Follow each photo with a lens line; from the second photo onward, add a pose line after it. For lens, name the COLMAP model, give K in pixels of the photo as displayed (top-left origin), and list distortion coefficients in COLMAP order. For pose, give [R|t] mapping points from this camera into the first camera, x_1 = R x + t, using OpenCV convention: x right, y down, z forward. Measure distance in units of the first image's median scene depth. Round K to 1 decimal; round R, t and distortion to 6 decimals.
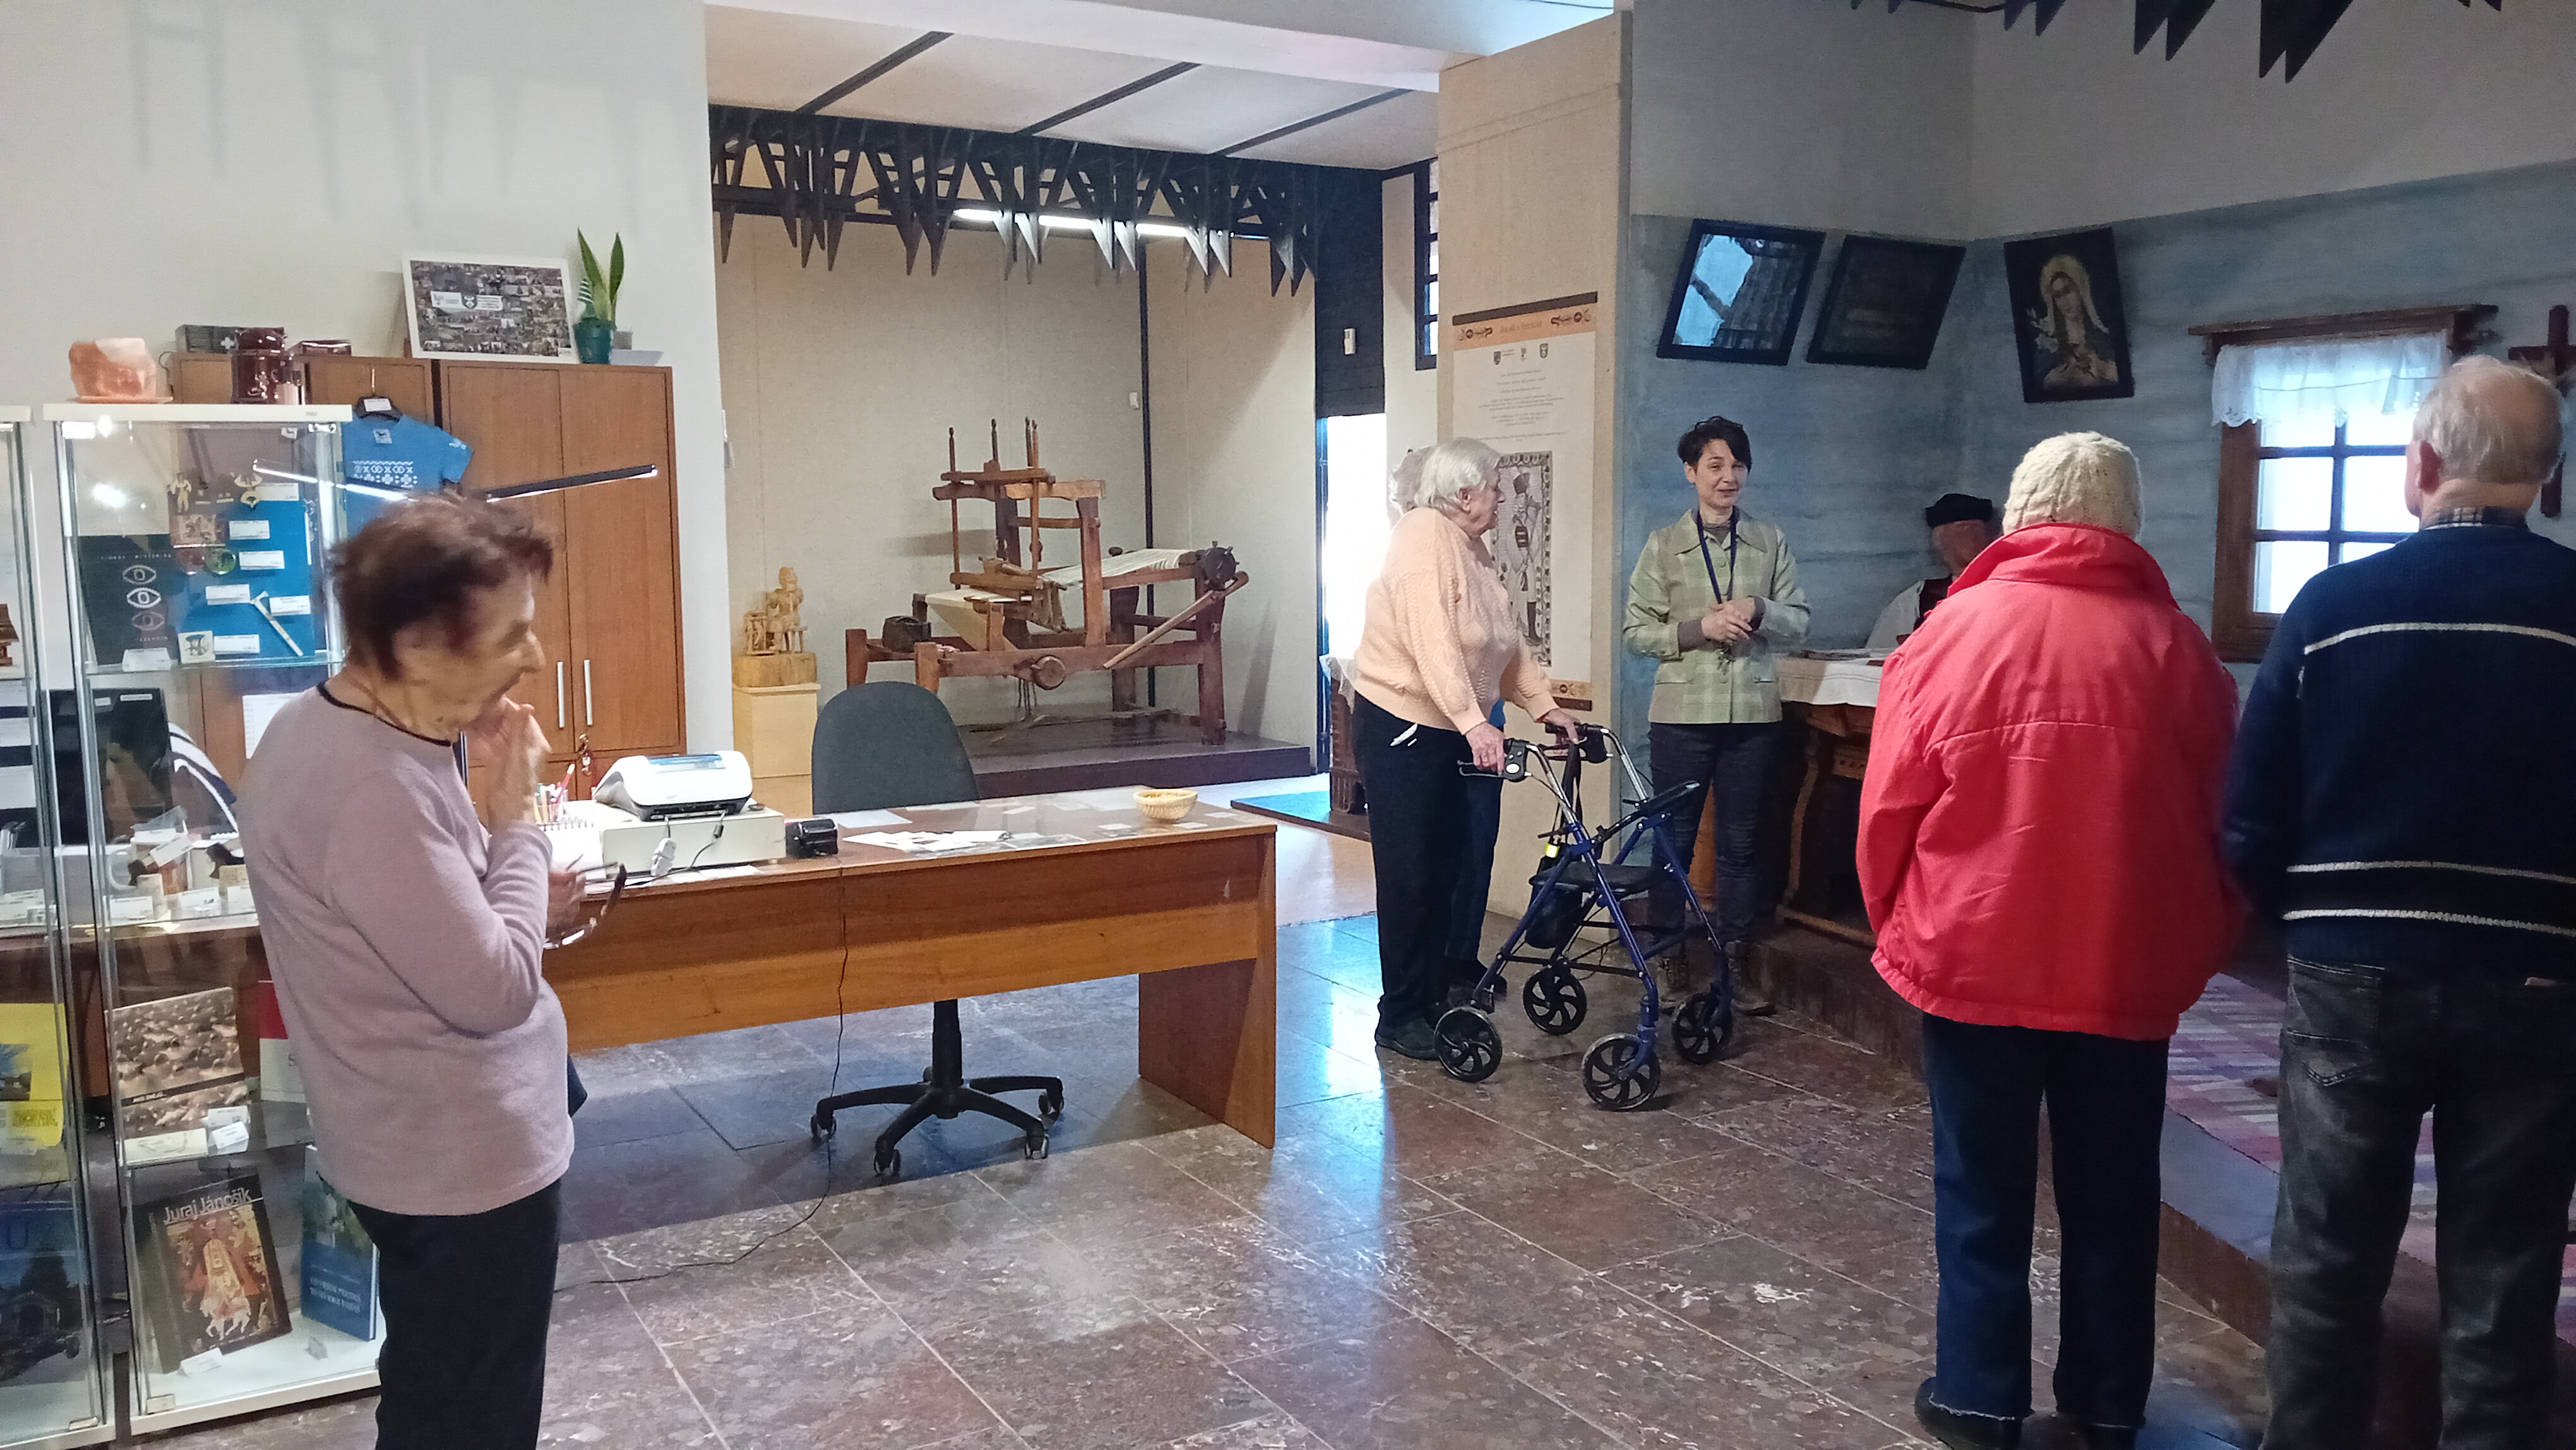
lens RADIAL K [[1922.8, 0, 1288.0], [0, 1922.8, 725.0], [0, 0, 1]] dist [0.008799, 0.001983]
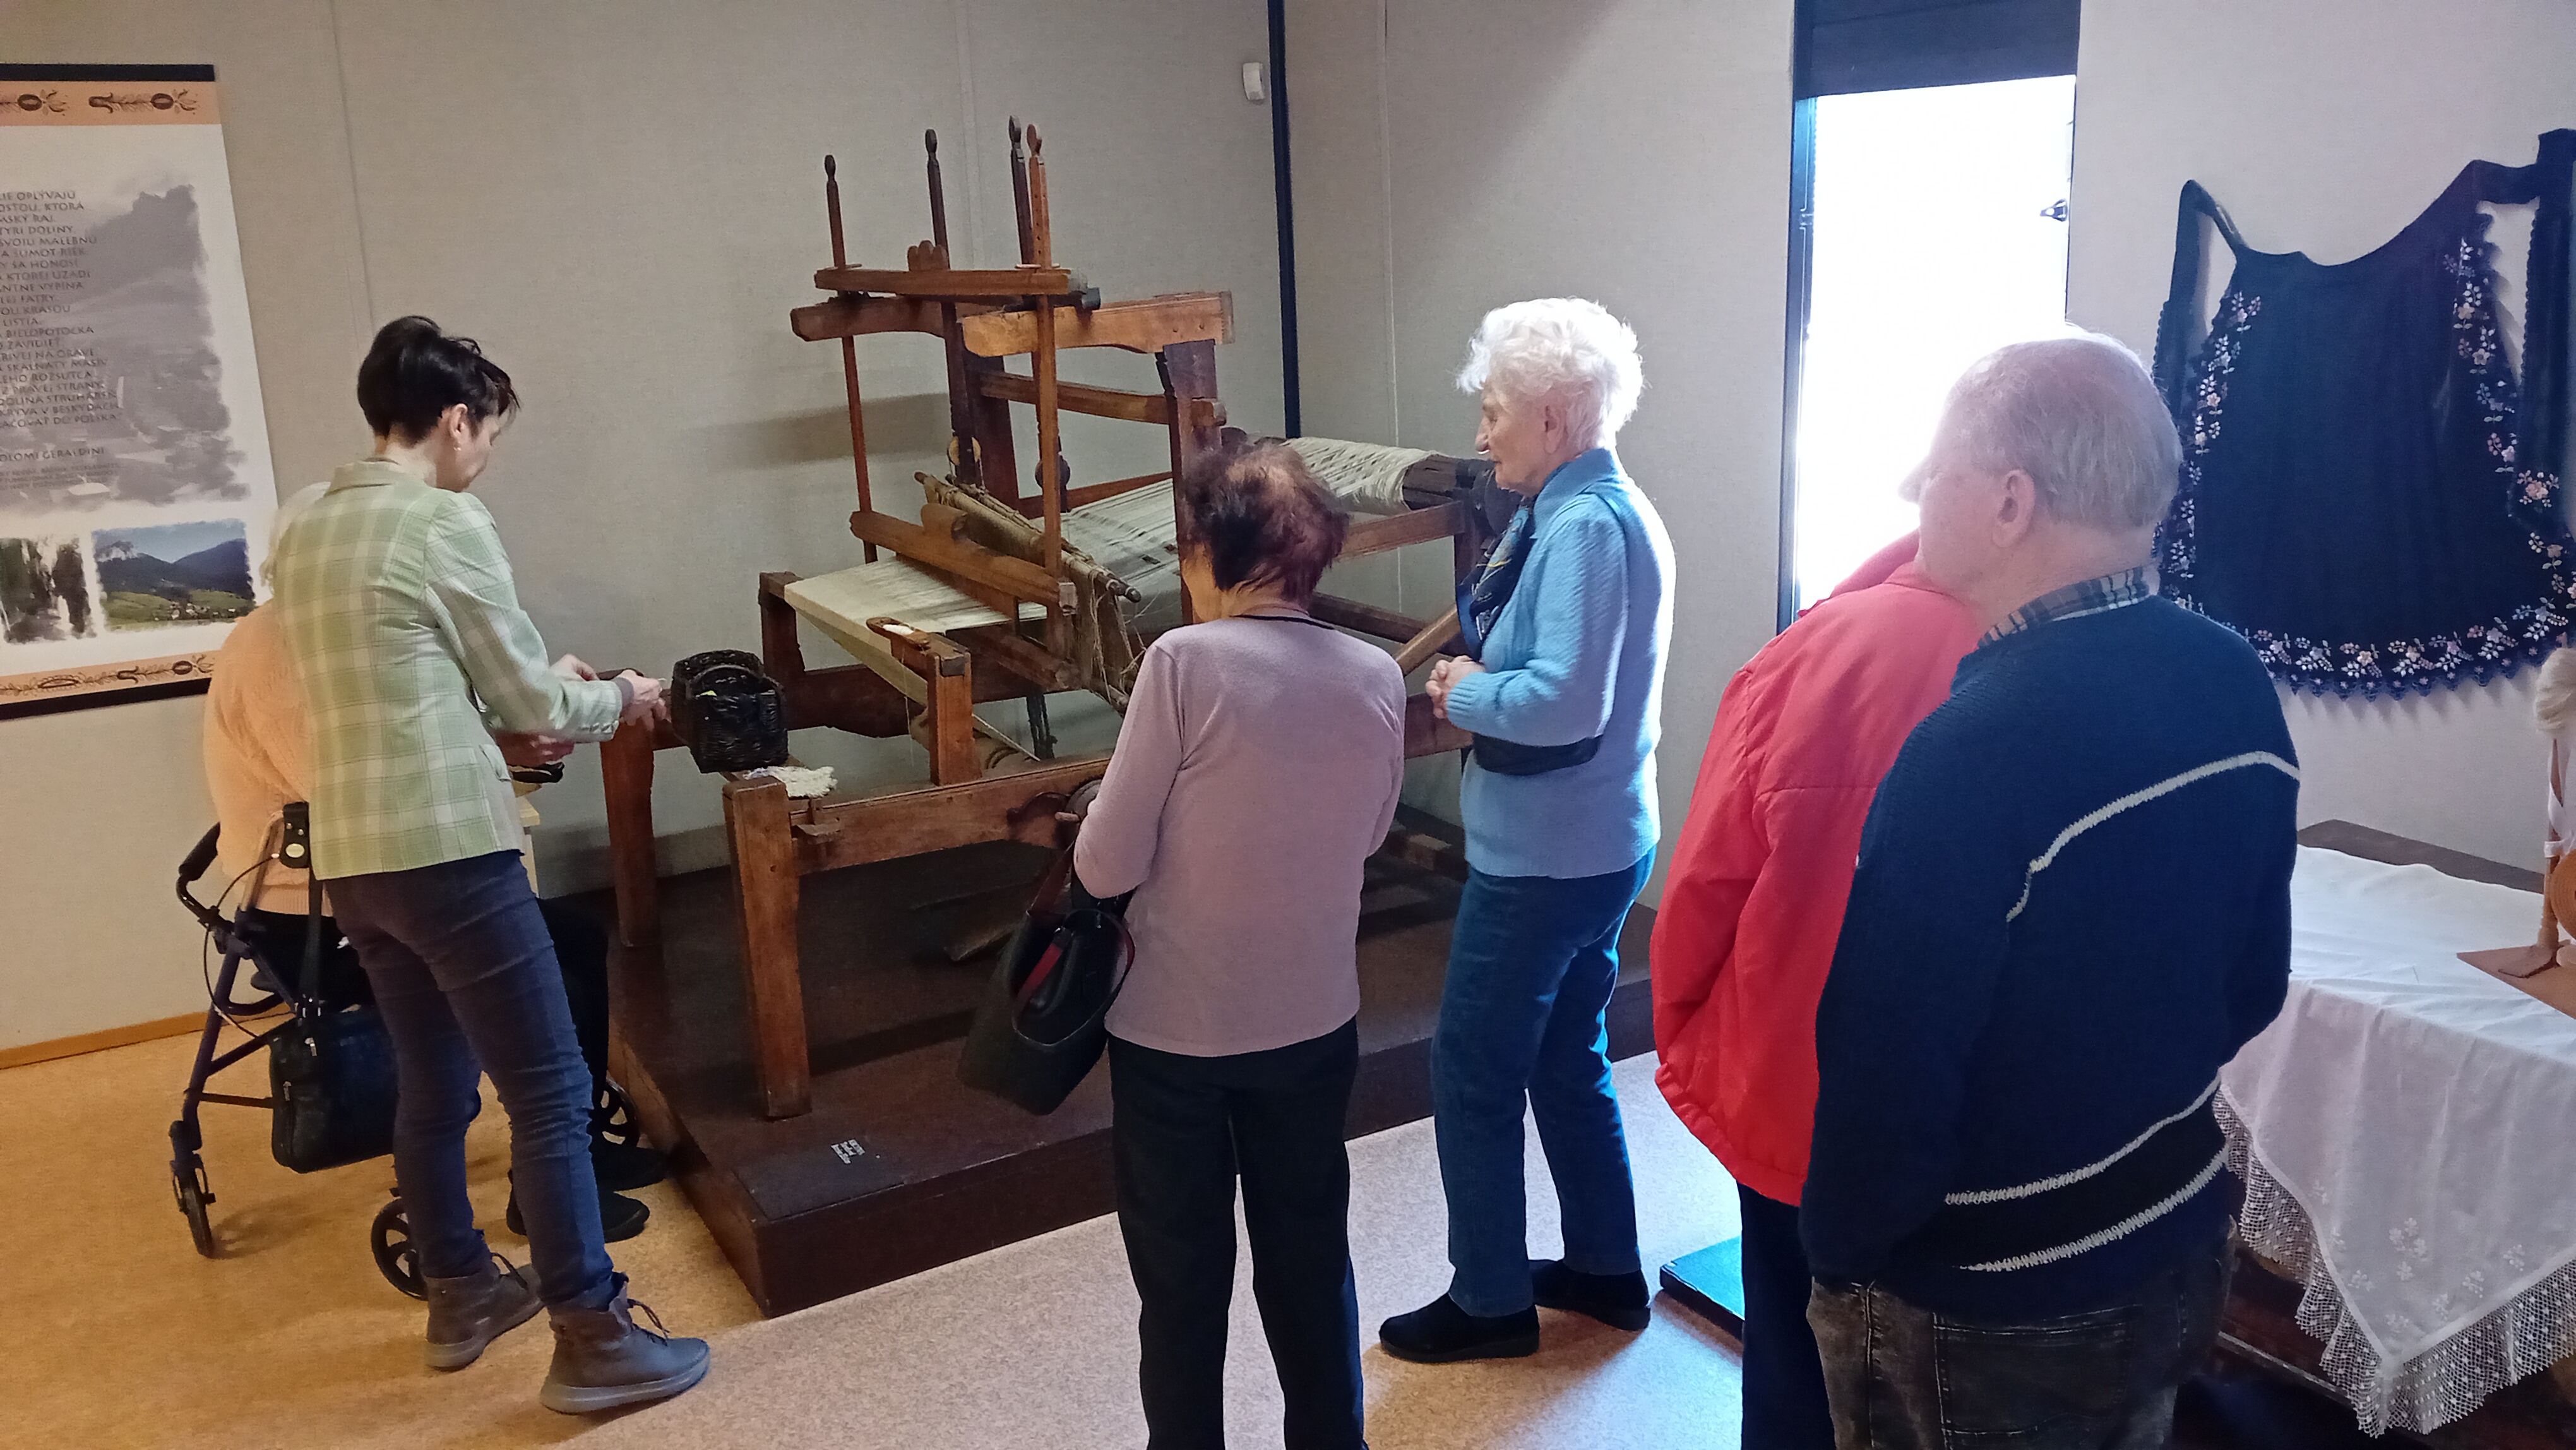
lens RADIAL K [[1922.8, 0, 1288.0], [0, 1922.8, 725.0], [0, 0, 1]] dist [0.008799, 0.001983]
pose [[0.999669, -0.023373, -0.010787, -0.078526], [0.024664, 0.989643, 0.141418, -0.092699], [0.007370, -0.141638, 0.989891, 0.593576]]
